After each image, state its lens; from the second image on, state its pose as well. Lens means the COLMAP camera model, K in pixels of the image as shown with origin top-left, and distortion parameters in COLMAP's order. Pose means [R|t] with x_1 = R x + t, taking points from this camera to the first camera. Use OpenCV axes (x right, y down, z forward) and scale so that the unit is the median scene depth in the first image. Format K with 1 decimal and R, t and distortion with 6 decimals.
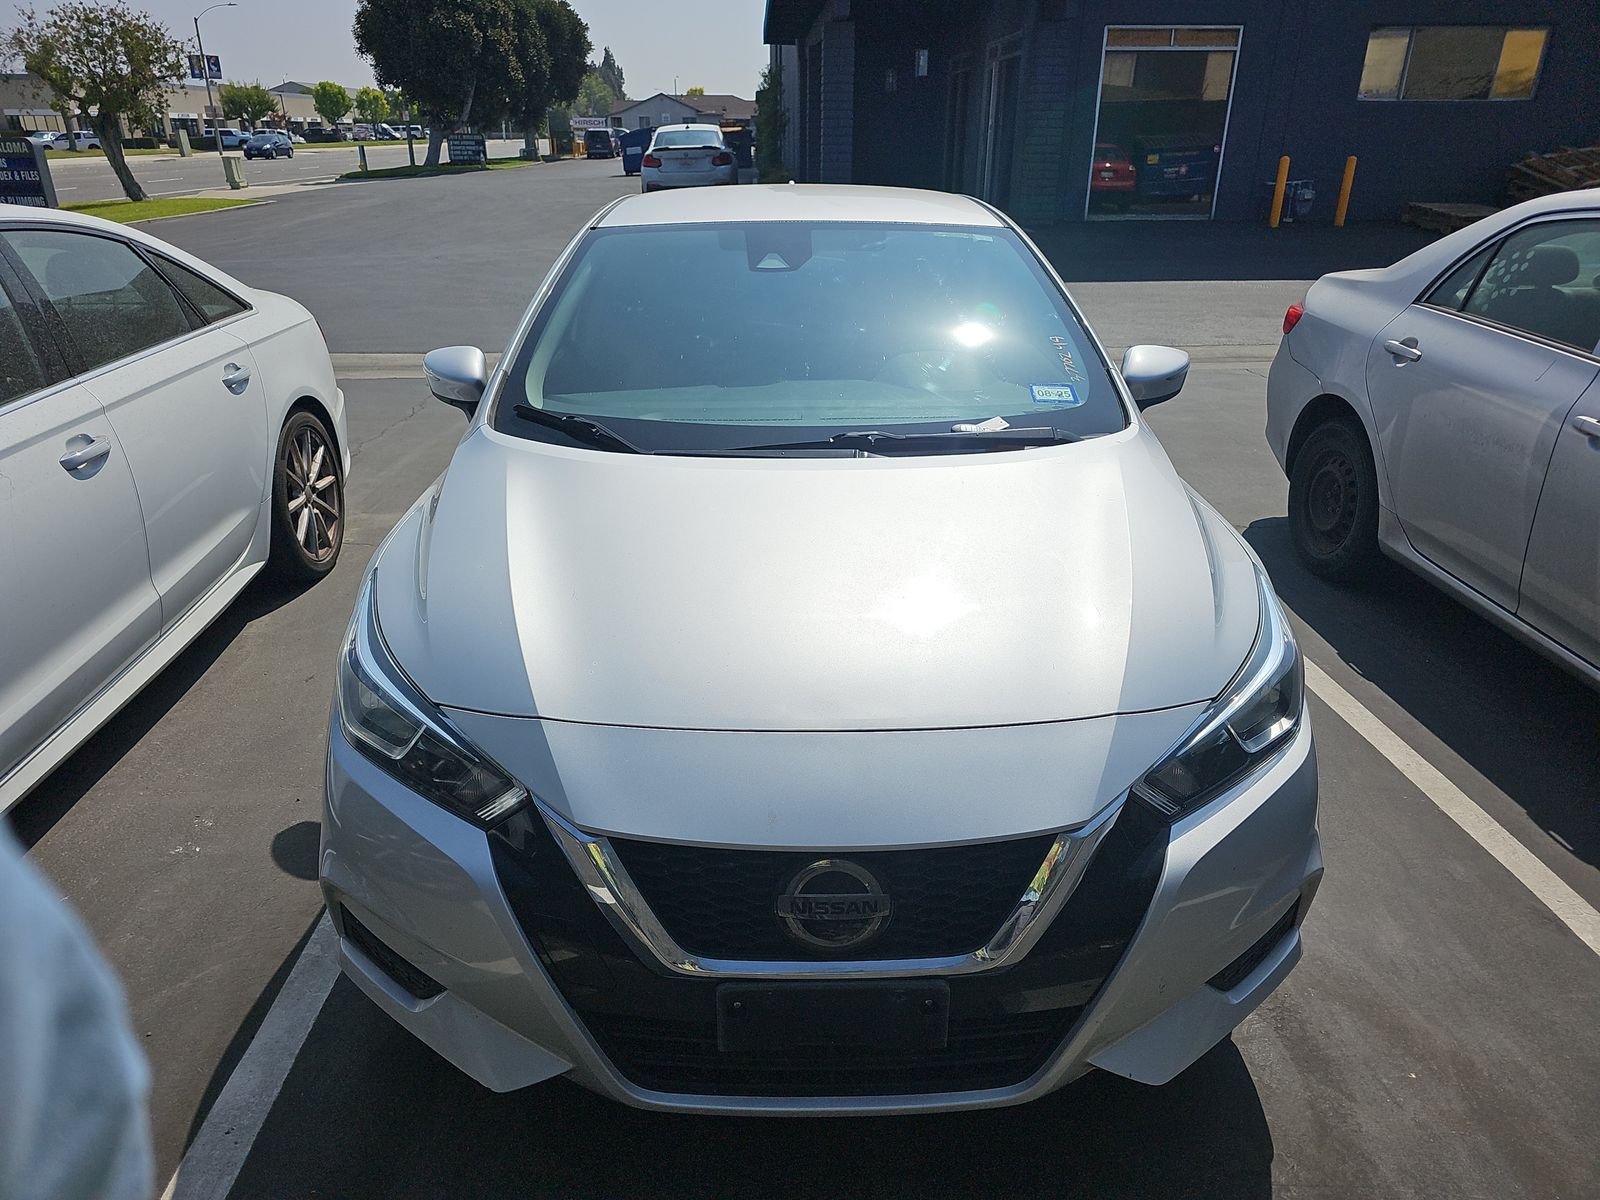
lens RADIAL K [[1056.6, 0, 800.0], [0, 1056.6, 600.0], [0, 0, 1]] dist [0.038514, -0.020378]
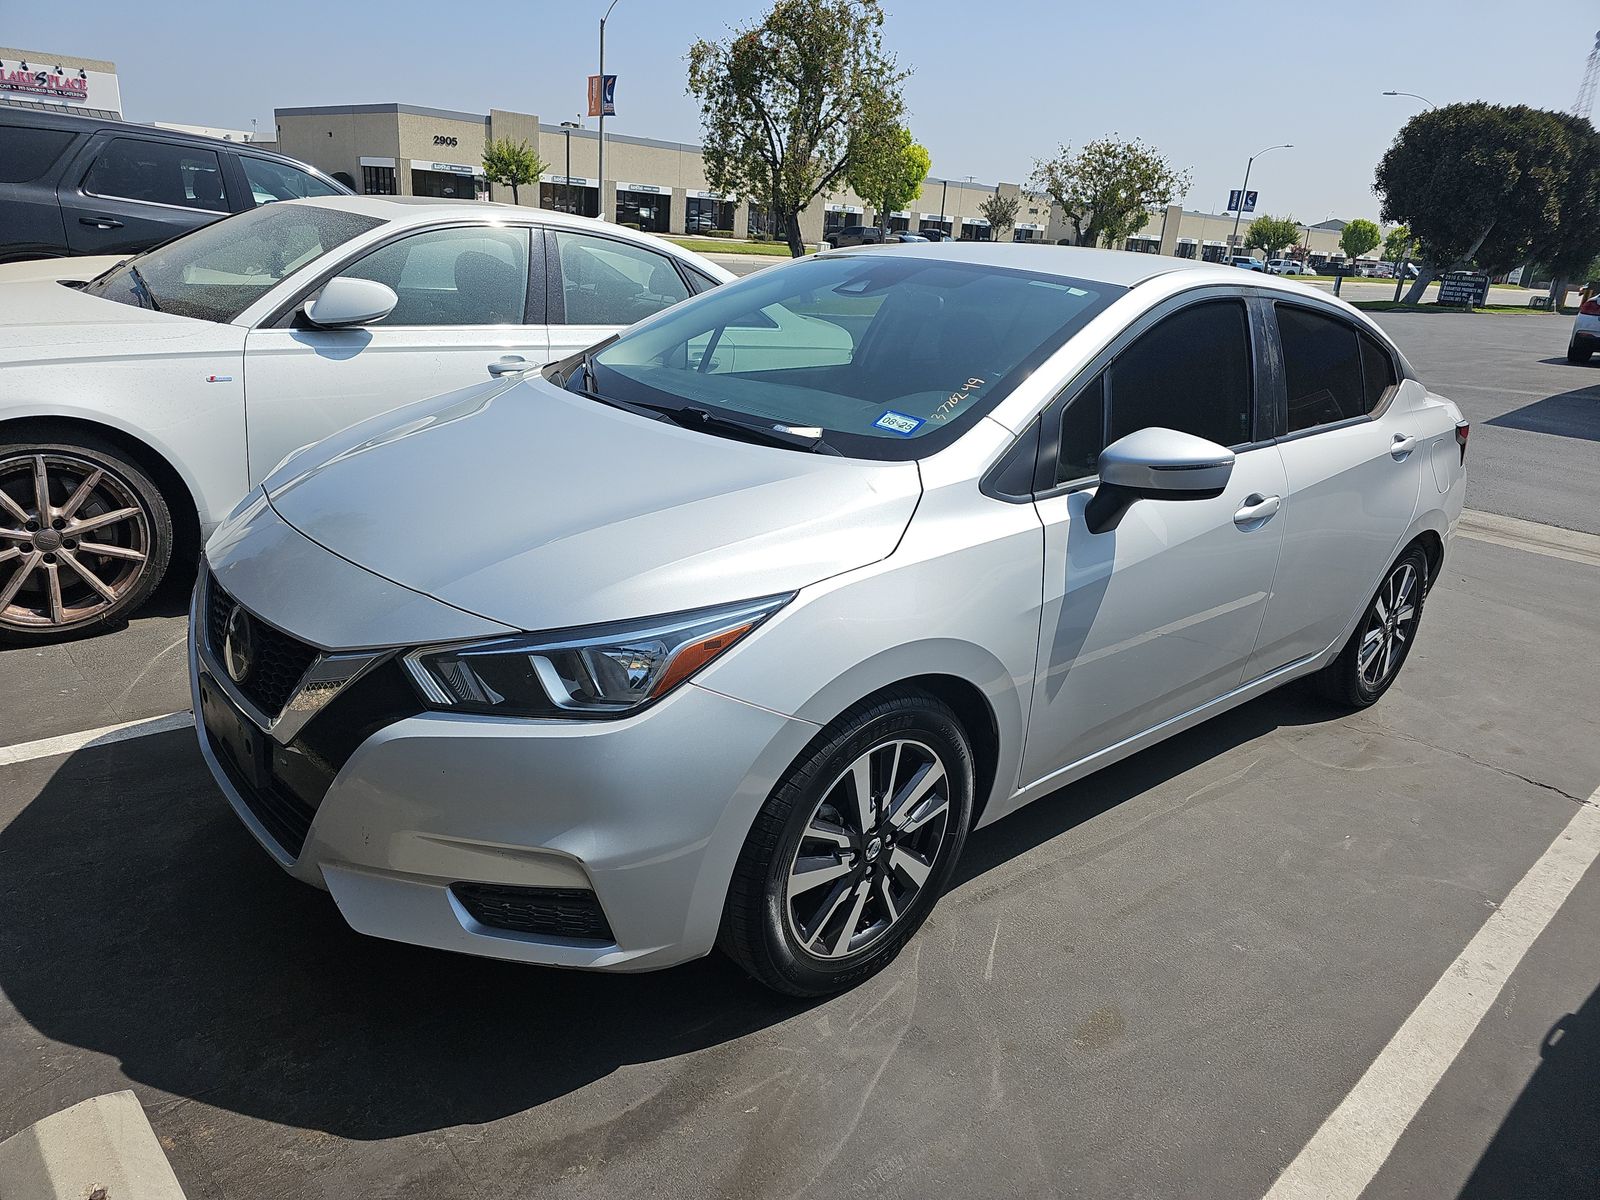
lens RADIAL K [[1056.6, 0, 800.0], [0, 1056.6, 600.0], [0, 0, 1]] dist [0.038514, -0.020378]
pose [[0.664909, 0.298667, -0.684612, 0.070942], [-0.370123, 0.927877, 0.045322, -0.004838], [0.648772, 0.223256, 0.727497, 0.023984]]
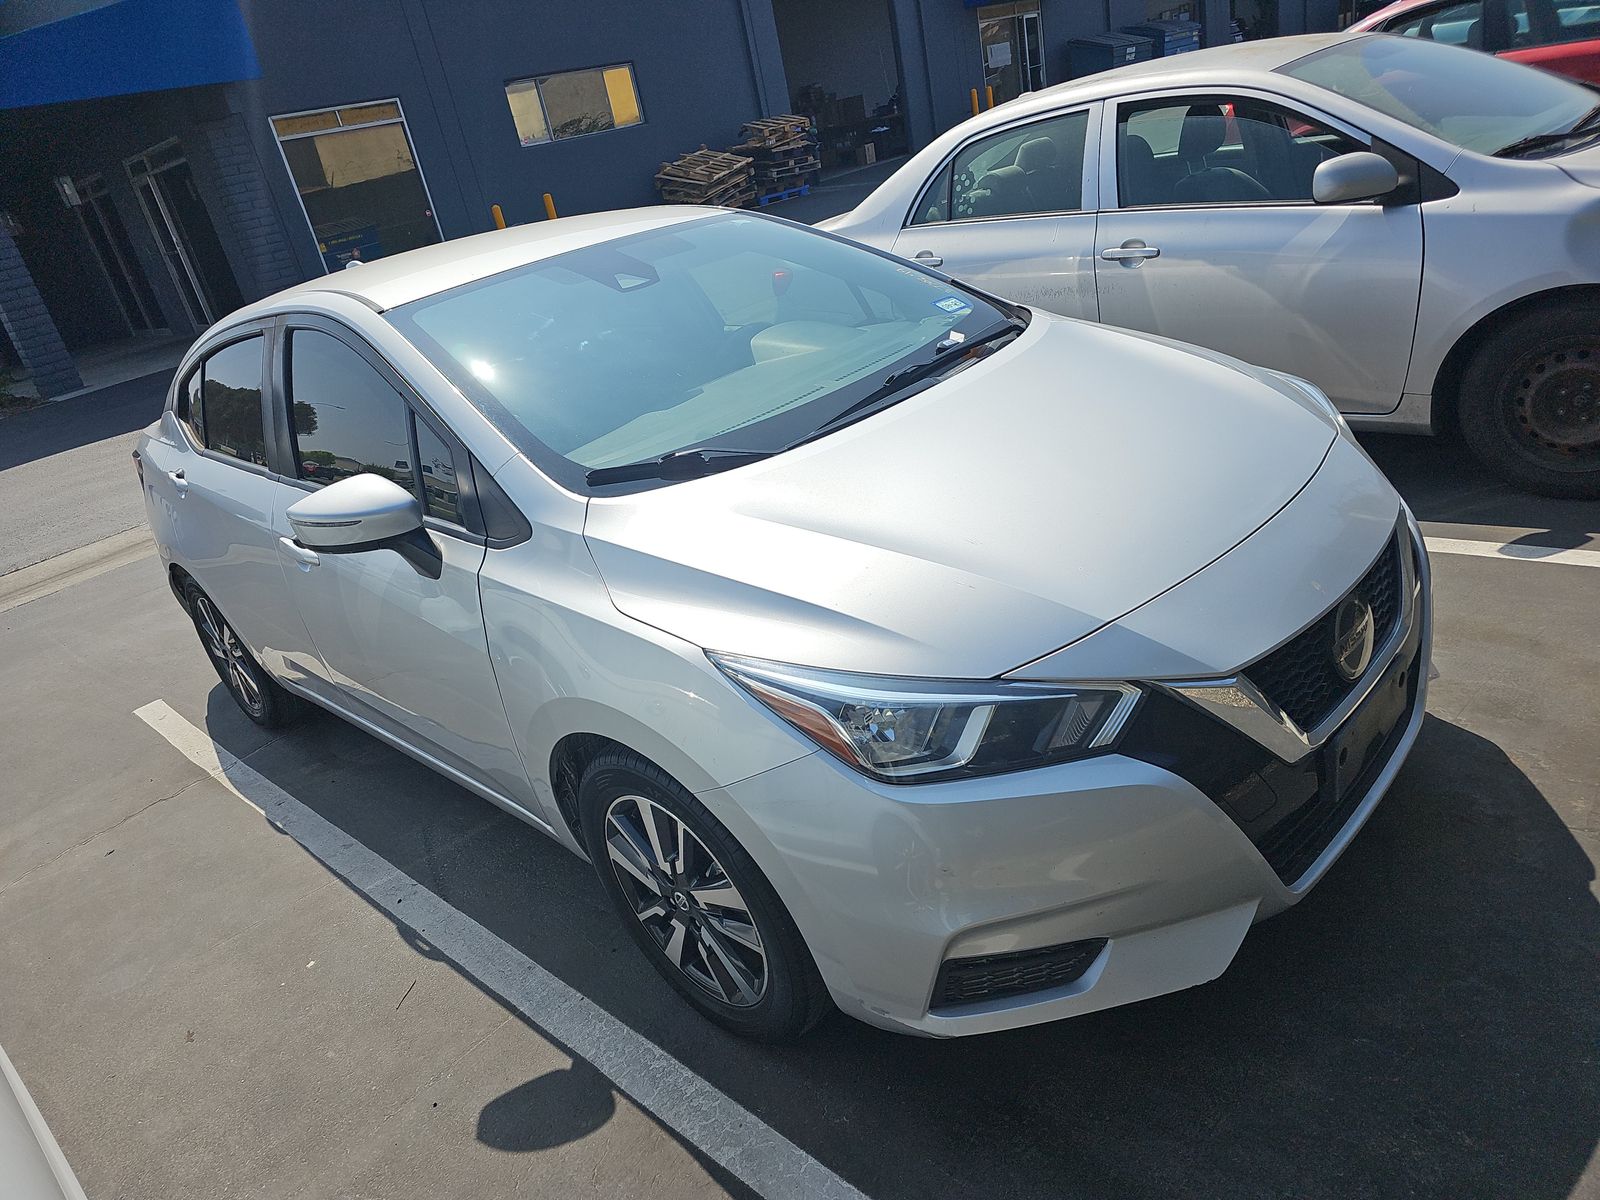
lens RADIAL K [[1056.6, 0, 800.0], [0, 1056.6, 600.0], [0, 0, 1]] dist [0.038514, -0.020378]
pose [[0.708573, -0.420067, 0.566981, -0.052692], [0.456595, 0.885559, 0.085476, -0.006723], [-0.538001, 0.198315, 0.819284, 0.016569]]
